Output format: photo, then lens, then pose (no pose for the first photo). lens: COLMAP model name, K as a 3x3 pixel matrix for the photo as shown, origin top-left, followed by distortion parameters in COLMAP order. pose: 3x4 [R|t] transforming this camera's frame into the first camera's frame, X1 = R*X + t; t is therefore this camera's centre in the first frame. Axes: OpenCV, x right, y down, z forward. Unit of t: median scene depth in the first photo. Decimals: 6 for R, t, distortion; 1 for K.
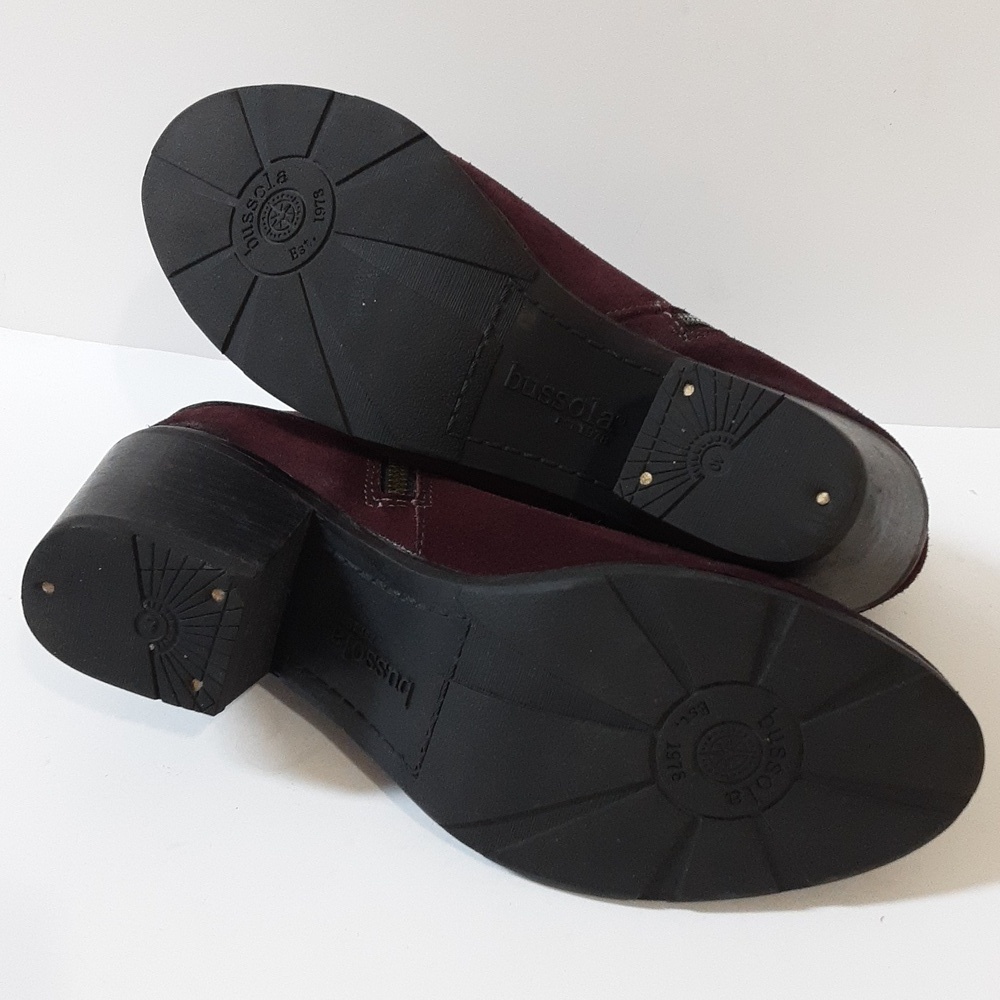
lens RADIAL K [[1285.5, 0, 499.2], [0, 1285.5, 501.2], [0, 0, 1]] dist [0.097618, 0.000000]
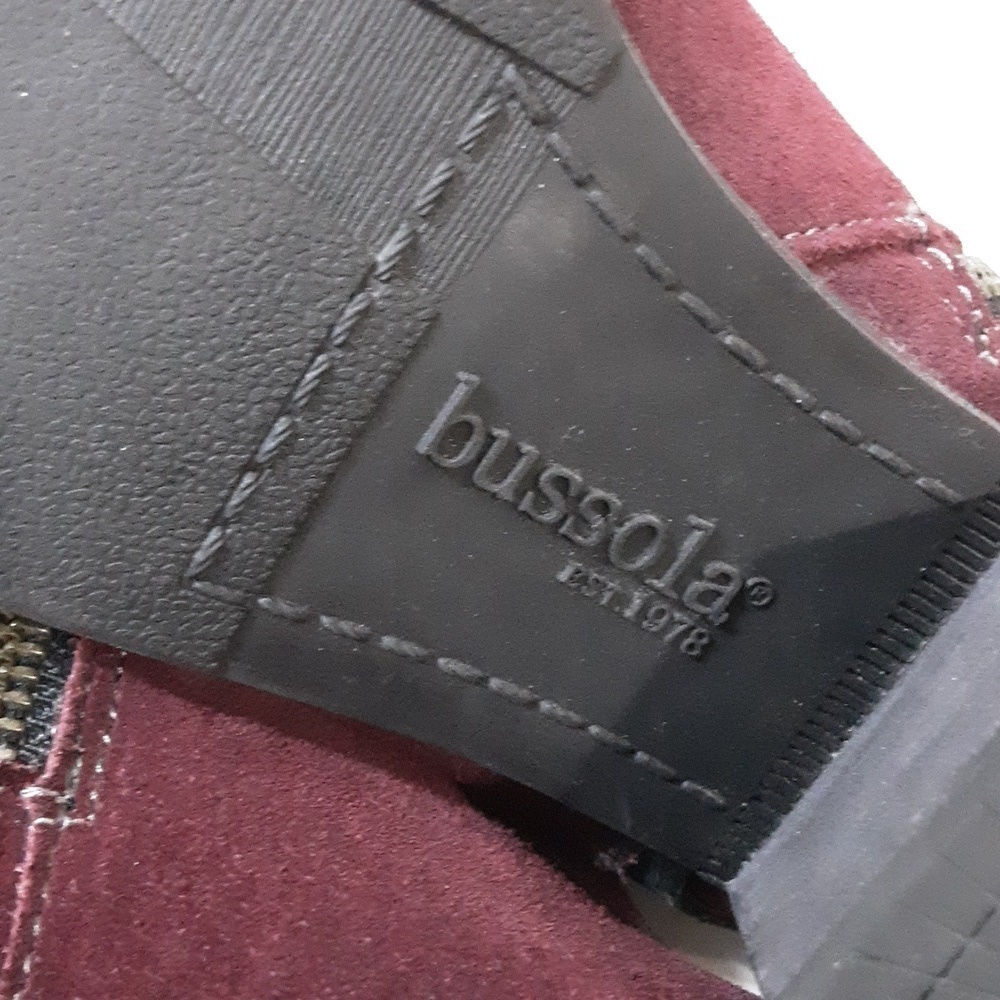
lens RADIAL K [[1285.5, 0, 503.1], [0, 1285.5, 498.4], [0, 0, 1]] dist [0.097618, 0.000000]
pose [[0.975758, 0.162163, 0.146968, -0.017554], [-0.190643, 0.959606, 0.206908, -0.141582], [-0.107479, -0.229910, 0.967259, 0.718349]]
